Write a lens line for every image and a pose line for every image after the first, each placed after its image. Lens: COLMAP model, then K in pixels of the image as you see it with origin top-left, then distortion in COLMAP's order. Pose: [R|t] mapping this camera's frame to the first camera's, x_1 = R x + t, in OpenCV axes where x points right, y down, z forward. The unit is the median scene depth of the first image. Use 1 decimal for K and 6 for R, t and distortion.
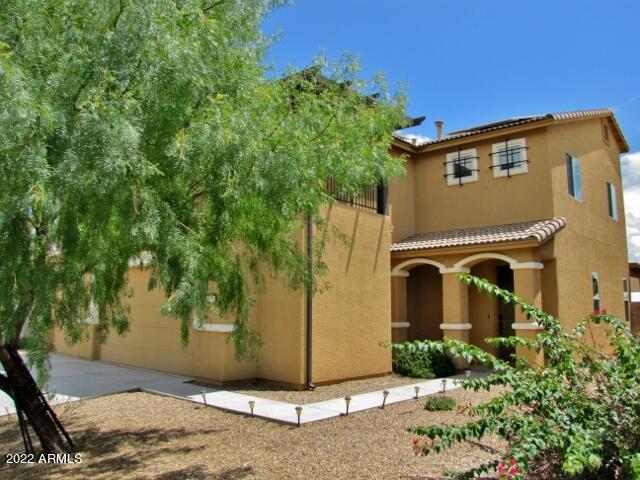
lens RADIAL K [[529.3, 0, 320.0], [0, 529.3, 240.0], [0, 0, 1]] dist [-0.084794, 0.004903]
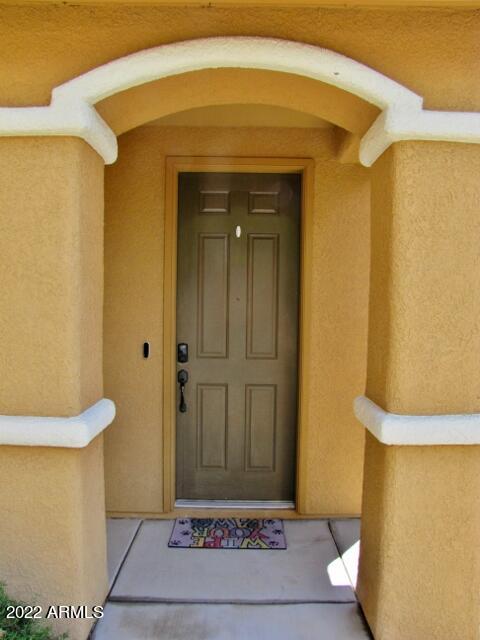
lens RADIAL K [[529.3, 0, 240.0], [0, 529.3, 320.0], [0, 0, 1]] dist [-0.084794, 0.004903]
pose [[0.716144, -0.022168, 0.697601, 0.174413], [-0.099839, 0.985963, 0.133824, 0.093107], [-0.690775, -0.165485, 0.703878, 0.809733]]
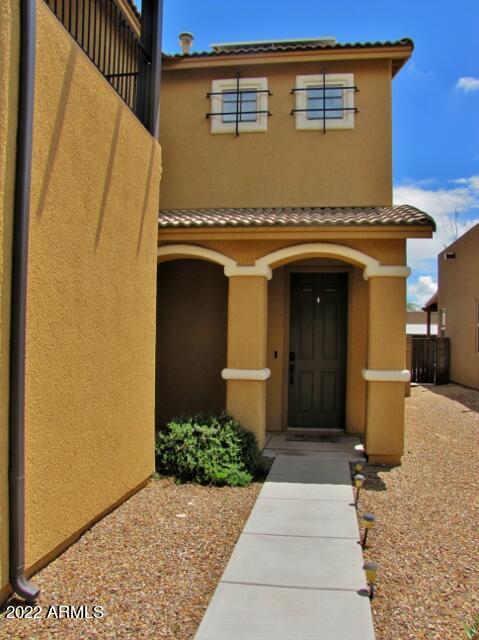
lens RADIAL K [[529.3, 0, 239.5], [0, 529.3, 320.0], [0, 0, 1]] dist [-0.084794, 0.004903]
pose [[0.818607, 0.029845, 0.573578, -0.070083], [-0.089950, 0.992988, 0.076708, 0.065952], [-0.567266, -0.114387, 0.815552, 0.549087]]
